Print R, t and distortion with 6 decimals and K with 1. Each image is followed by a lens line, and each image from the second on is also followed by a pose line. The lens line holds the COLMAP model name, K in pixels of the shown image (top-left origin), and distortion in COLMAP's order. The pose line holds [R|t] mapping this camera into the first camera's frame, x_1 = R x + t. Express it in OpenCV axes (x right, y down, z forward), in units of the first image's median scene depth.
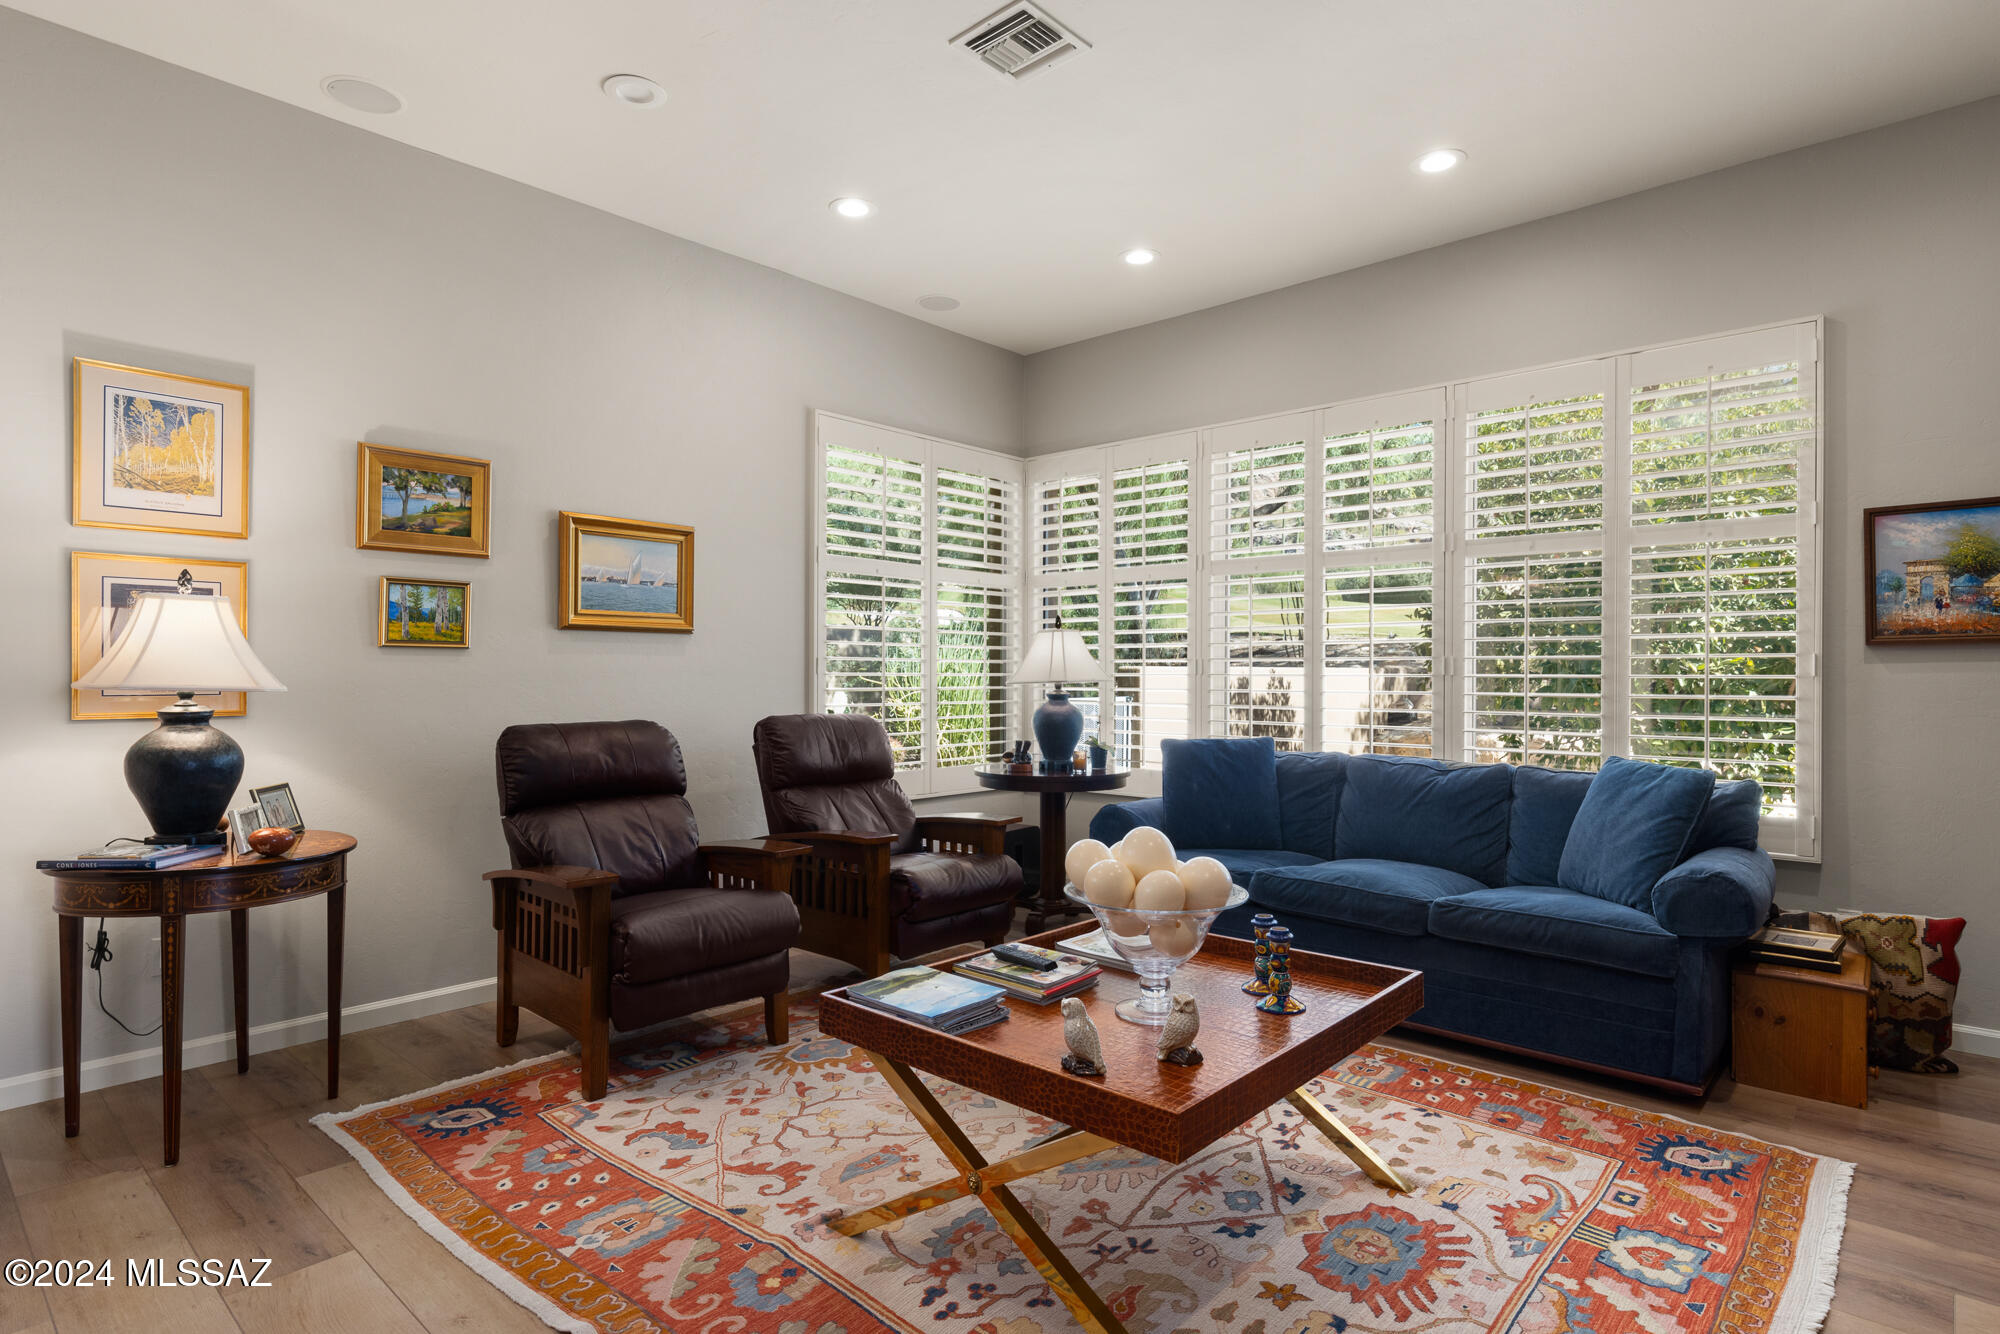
lens RADIAL K [[1030.2, 0, 999.6], [0, 1030.2, 672.1], [0, 0, 1]] dist [-0.003919, -0.000075]
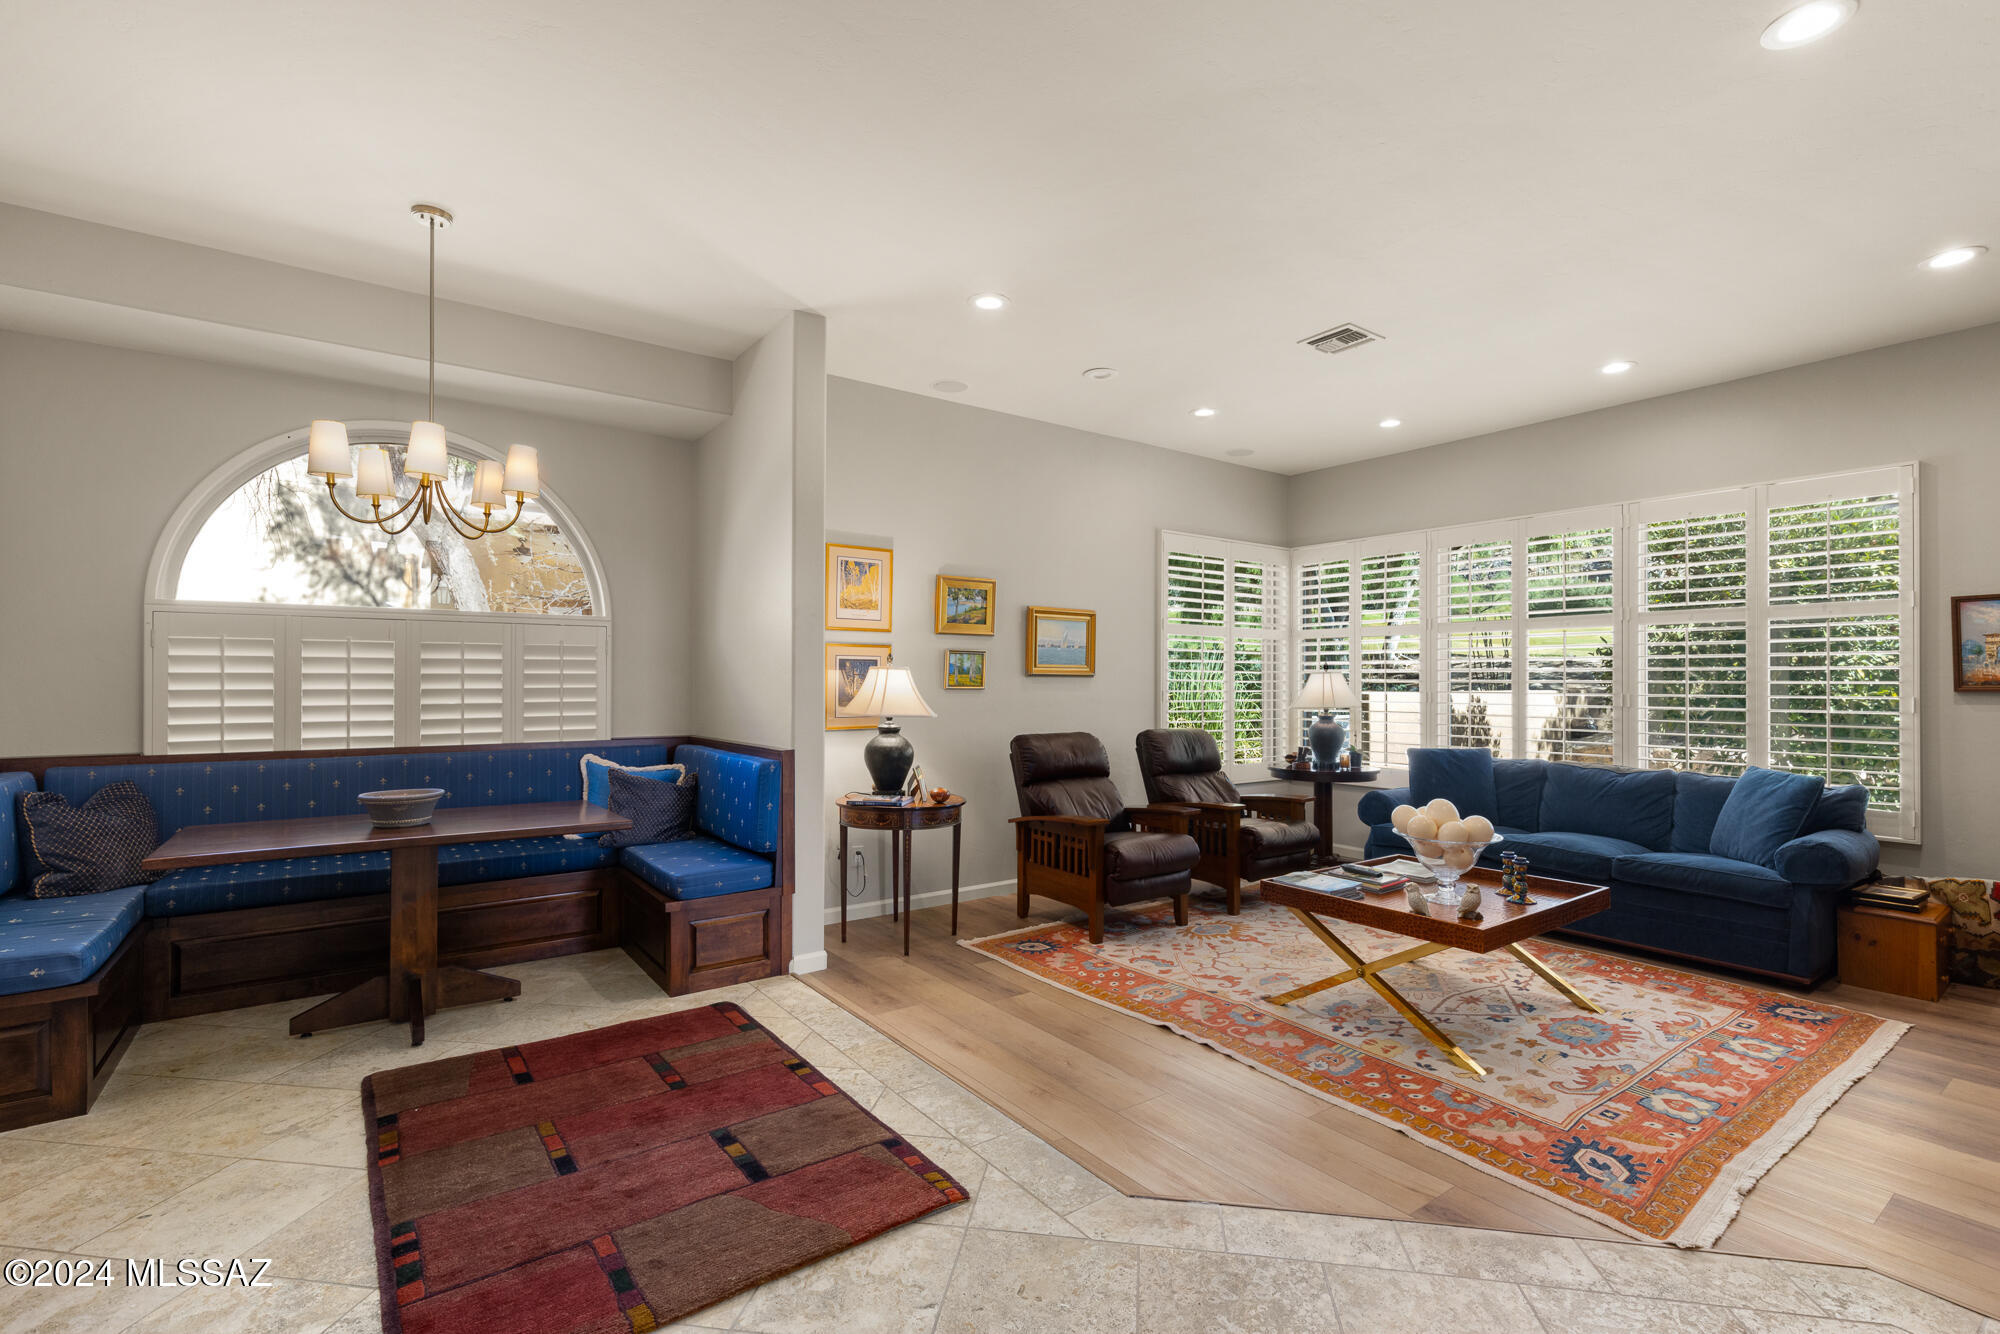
lens RADIAL K [[882.3, 0, 998.6], [0, 882.3, 670.9], [0, 0, 1]] dist [0.000621, -0.001199]
pose [[0.978570, -0.000781, -0.205911, -0.216224], [-0.001714, 0.999927, -0.011940, -0.041019], [0.205905, 0.012037, 0.978498, -0.501118]]
